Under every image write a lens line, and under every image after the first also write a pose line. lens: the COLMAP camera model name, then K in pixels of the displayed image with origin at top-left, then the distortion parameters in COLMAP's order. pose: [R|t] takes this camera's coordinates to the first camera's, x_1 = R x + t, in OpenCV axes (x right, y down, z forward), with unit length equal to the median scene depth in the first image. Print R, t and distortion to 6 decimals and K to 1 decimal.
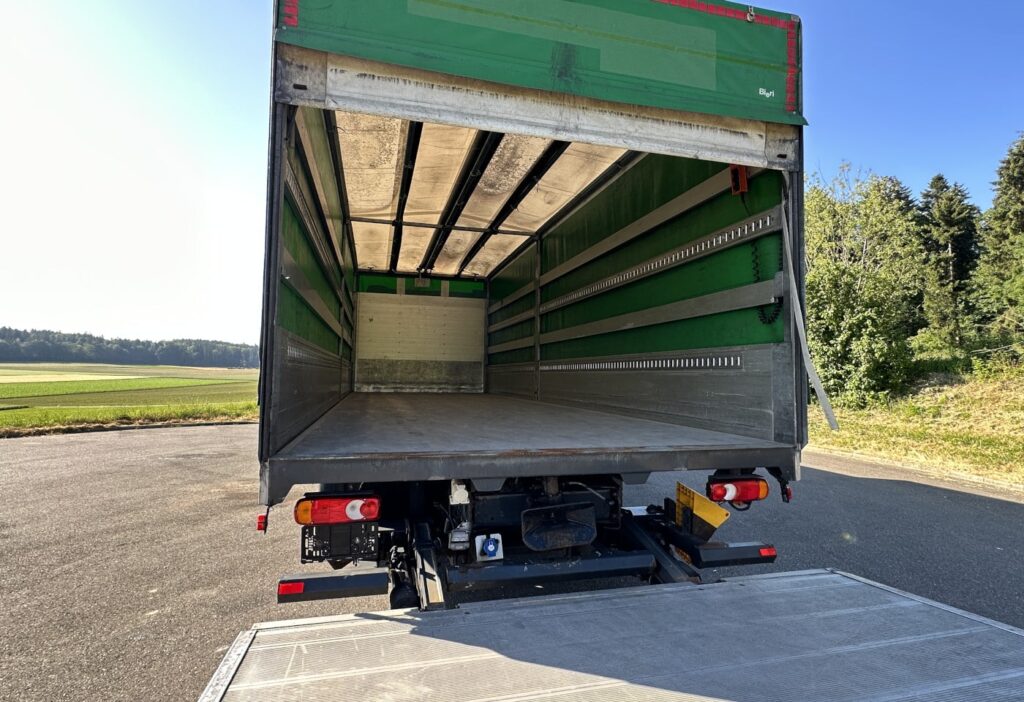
lens RADIAL K [[512.0, 0, 516.3], [0, 512.0, 342.3], [0, 0, 1]] dist [0.001225, 0.000233]
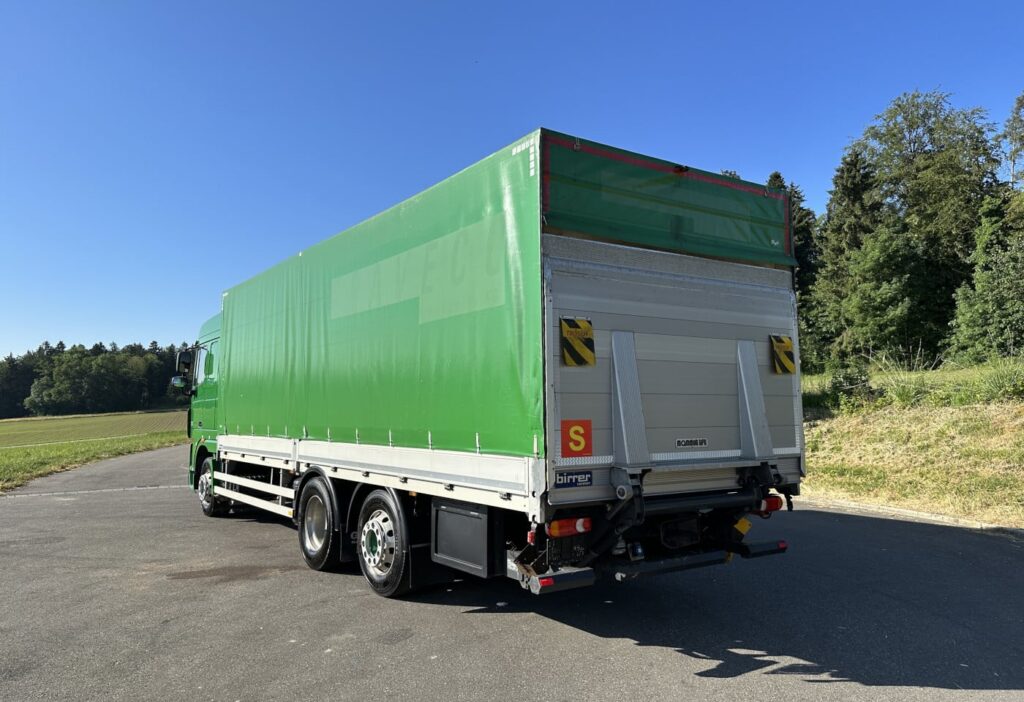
lens RADIAL K [[747.0, 0, 480.5], [0, 747.0, 325.6], [0, 0, 1]] dist [0.005682, -0.000448]
pose [[0.949460, 0.014557, 0.313550, -0.336977], [-0.000067, 0.998933, -0.046174, -0.043093], [-0.313888, 0.043819, 0.948448, -0.268961]]
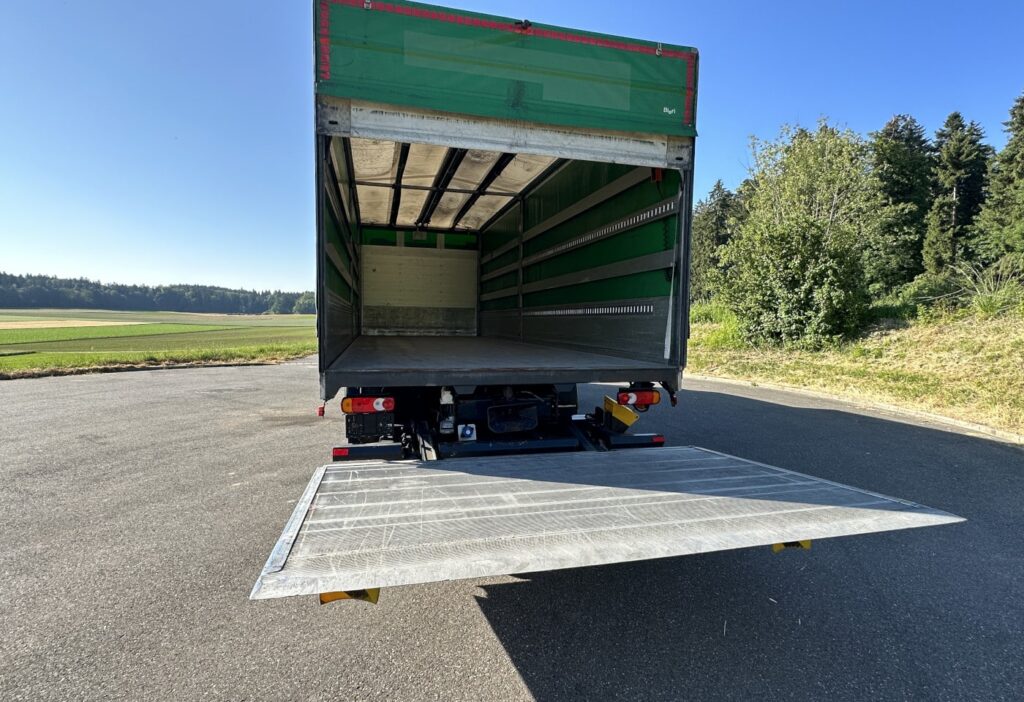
lens RADIAL K [[516.6, 0, 512.0], [0, 516.6, 351.0], [0, 0, 1]] dist [-0.000385, 0.000698]
pose [[0.999955, 0.001007, -0.009427, 0.027351], [0.000143, 0.992629, 0.121197, -0.006638], [0.009480, -0.121193, 0.992584, -0.140676]]
